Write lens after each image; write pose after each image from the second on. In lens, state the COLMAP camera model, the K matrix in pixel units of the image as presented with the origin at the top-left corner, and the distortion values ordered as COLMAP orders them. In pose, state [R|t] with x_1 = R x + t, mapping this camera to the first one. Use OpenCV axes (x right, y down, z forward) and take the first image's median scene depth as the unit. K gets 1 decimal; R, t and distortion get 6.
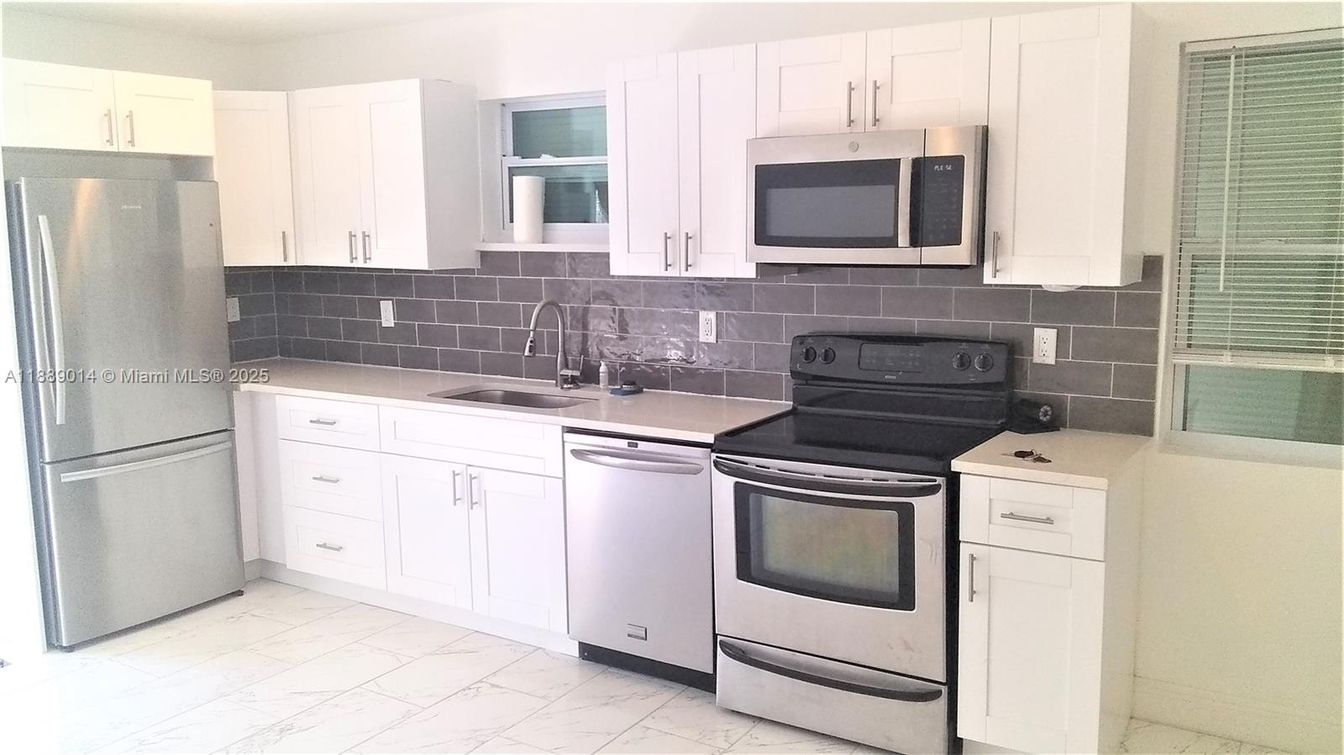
lens RADIAL K [[1094.1, 0, 680.2], [0, 1094.1, 371.8], [0, 0, 1]] dist [0.123789, -0.219040]
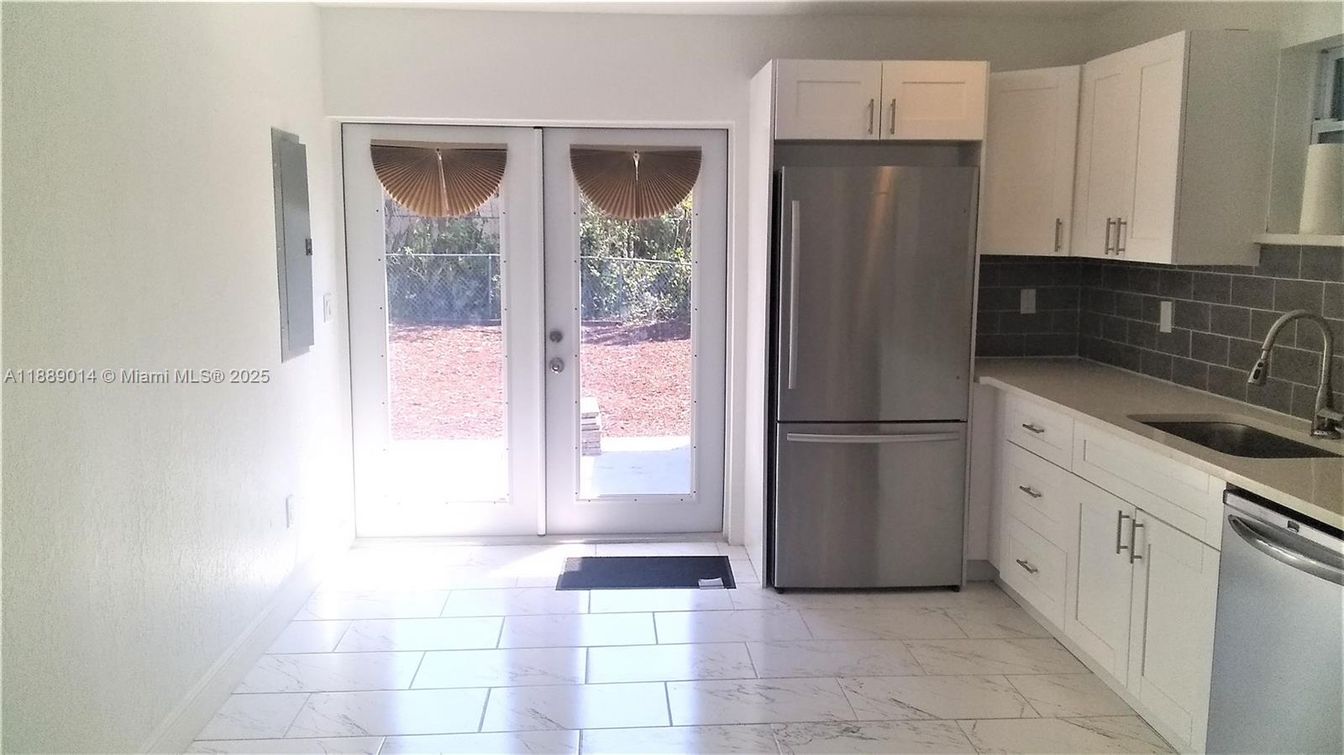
lens RADIAL K [[1094.1, 0, 680.2], [0, 1094.1, 371.8], [0, 0, 1]] dist [0.123789, -0.219040]
pose [[0.593162, 0.119311, -0.796194, 0.248273], [-0.119062, 0.991083, 0.059814, -0.022586], [0.796231, 0.059317, 0.602078, 0.250432]]
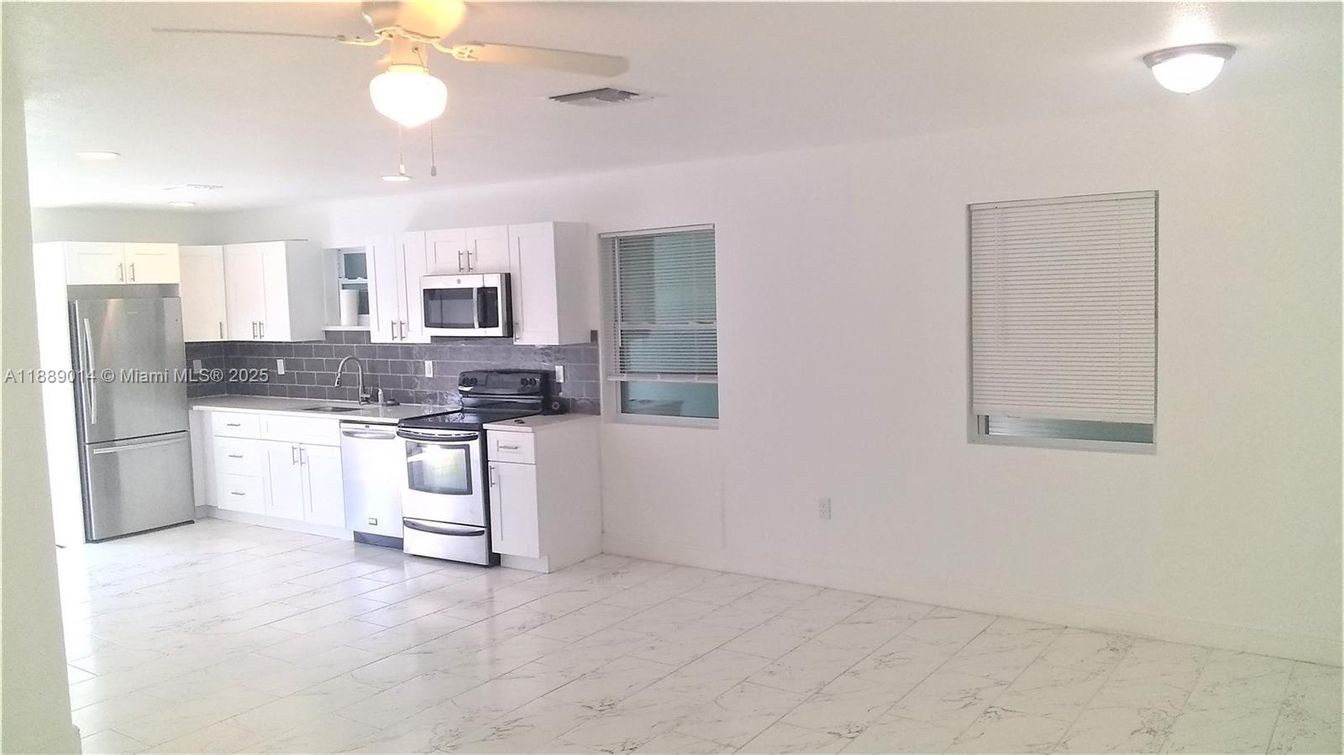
lens RADIAL K [[1094.1, 0, 680.2], [0, 1094.1, 371.8], [0, 0, 1]] dist [0.123789, -0.219040]
pose [[0.998511, -0.016911, -0.051862, 0.586065], [0.013897, 0.998224, -0.057932, 0.084198], [0.052749, 0.057125, 0.996973, -0.920016]]
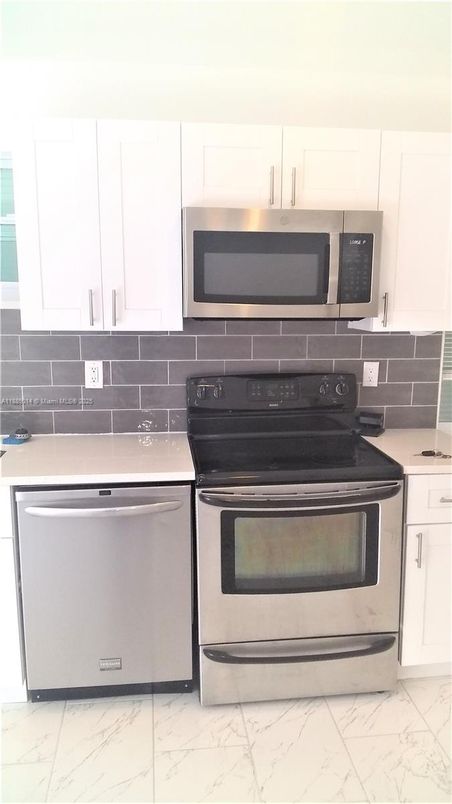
lens RADIAL K [[627.0, 0, 226.5], [0, 627.0, 406.0], [0, 0, 1]] dist [0.029543, -0.003943]
pose [[0.776981, -0.094731, 0.622356, -0.291790], [0.073033, 0.995502, 0.060351, -0.039981], [-0.625273, -0.001439, 0.780404, 0.422143]]
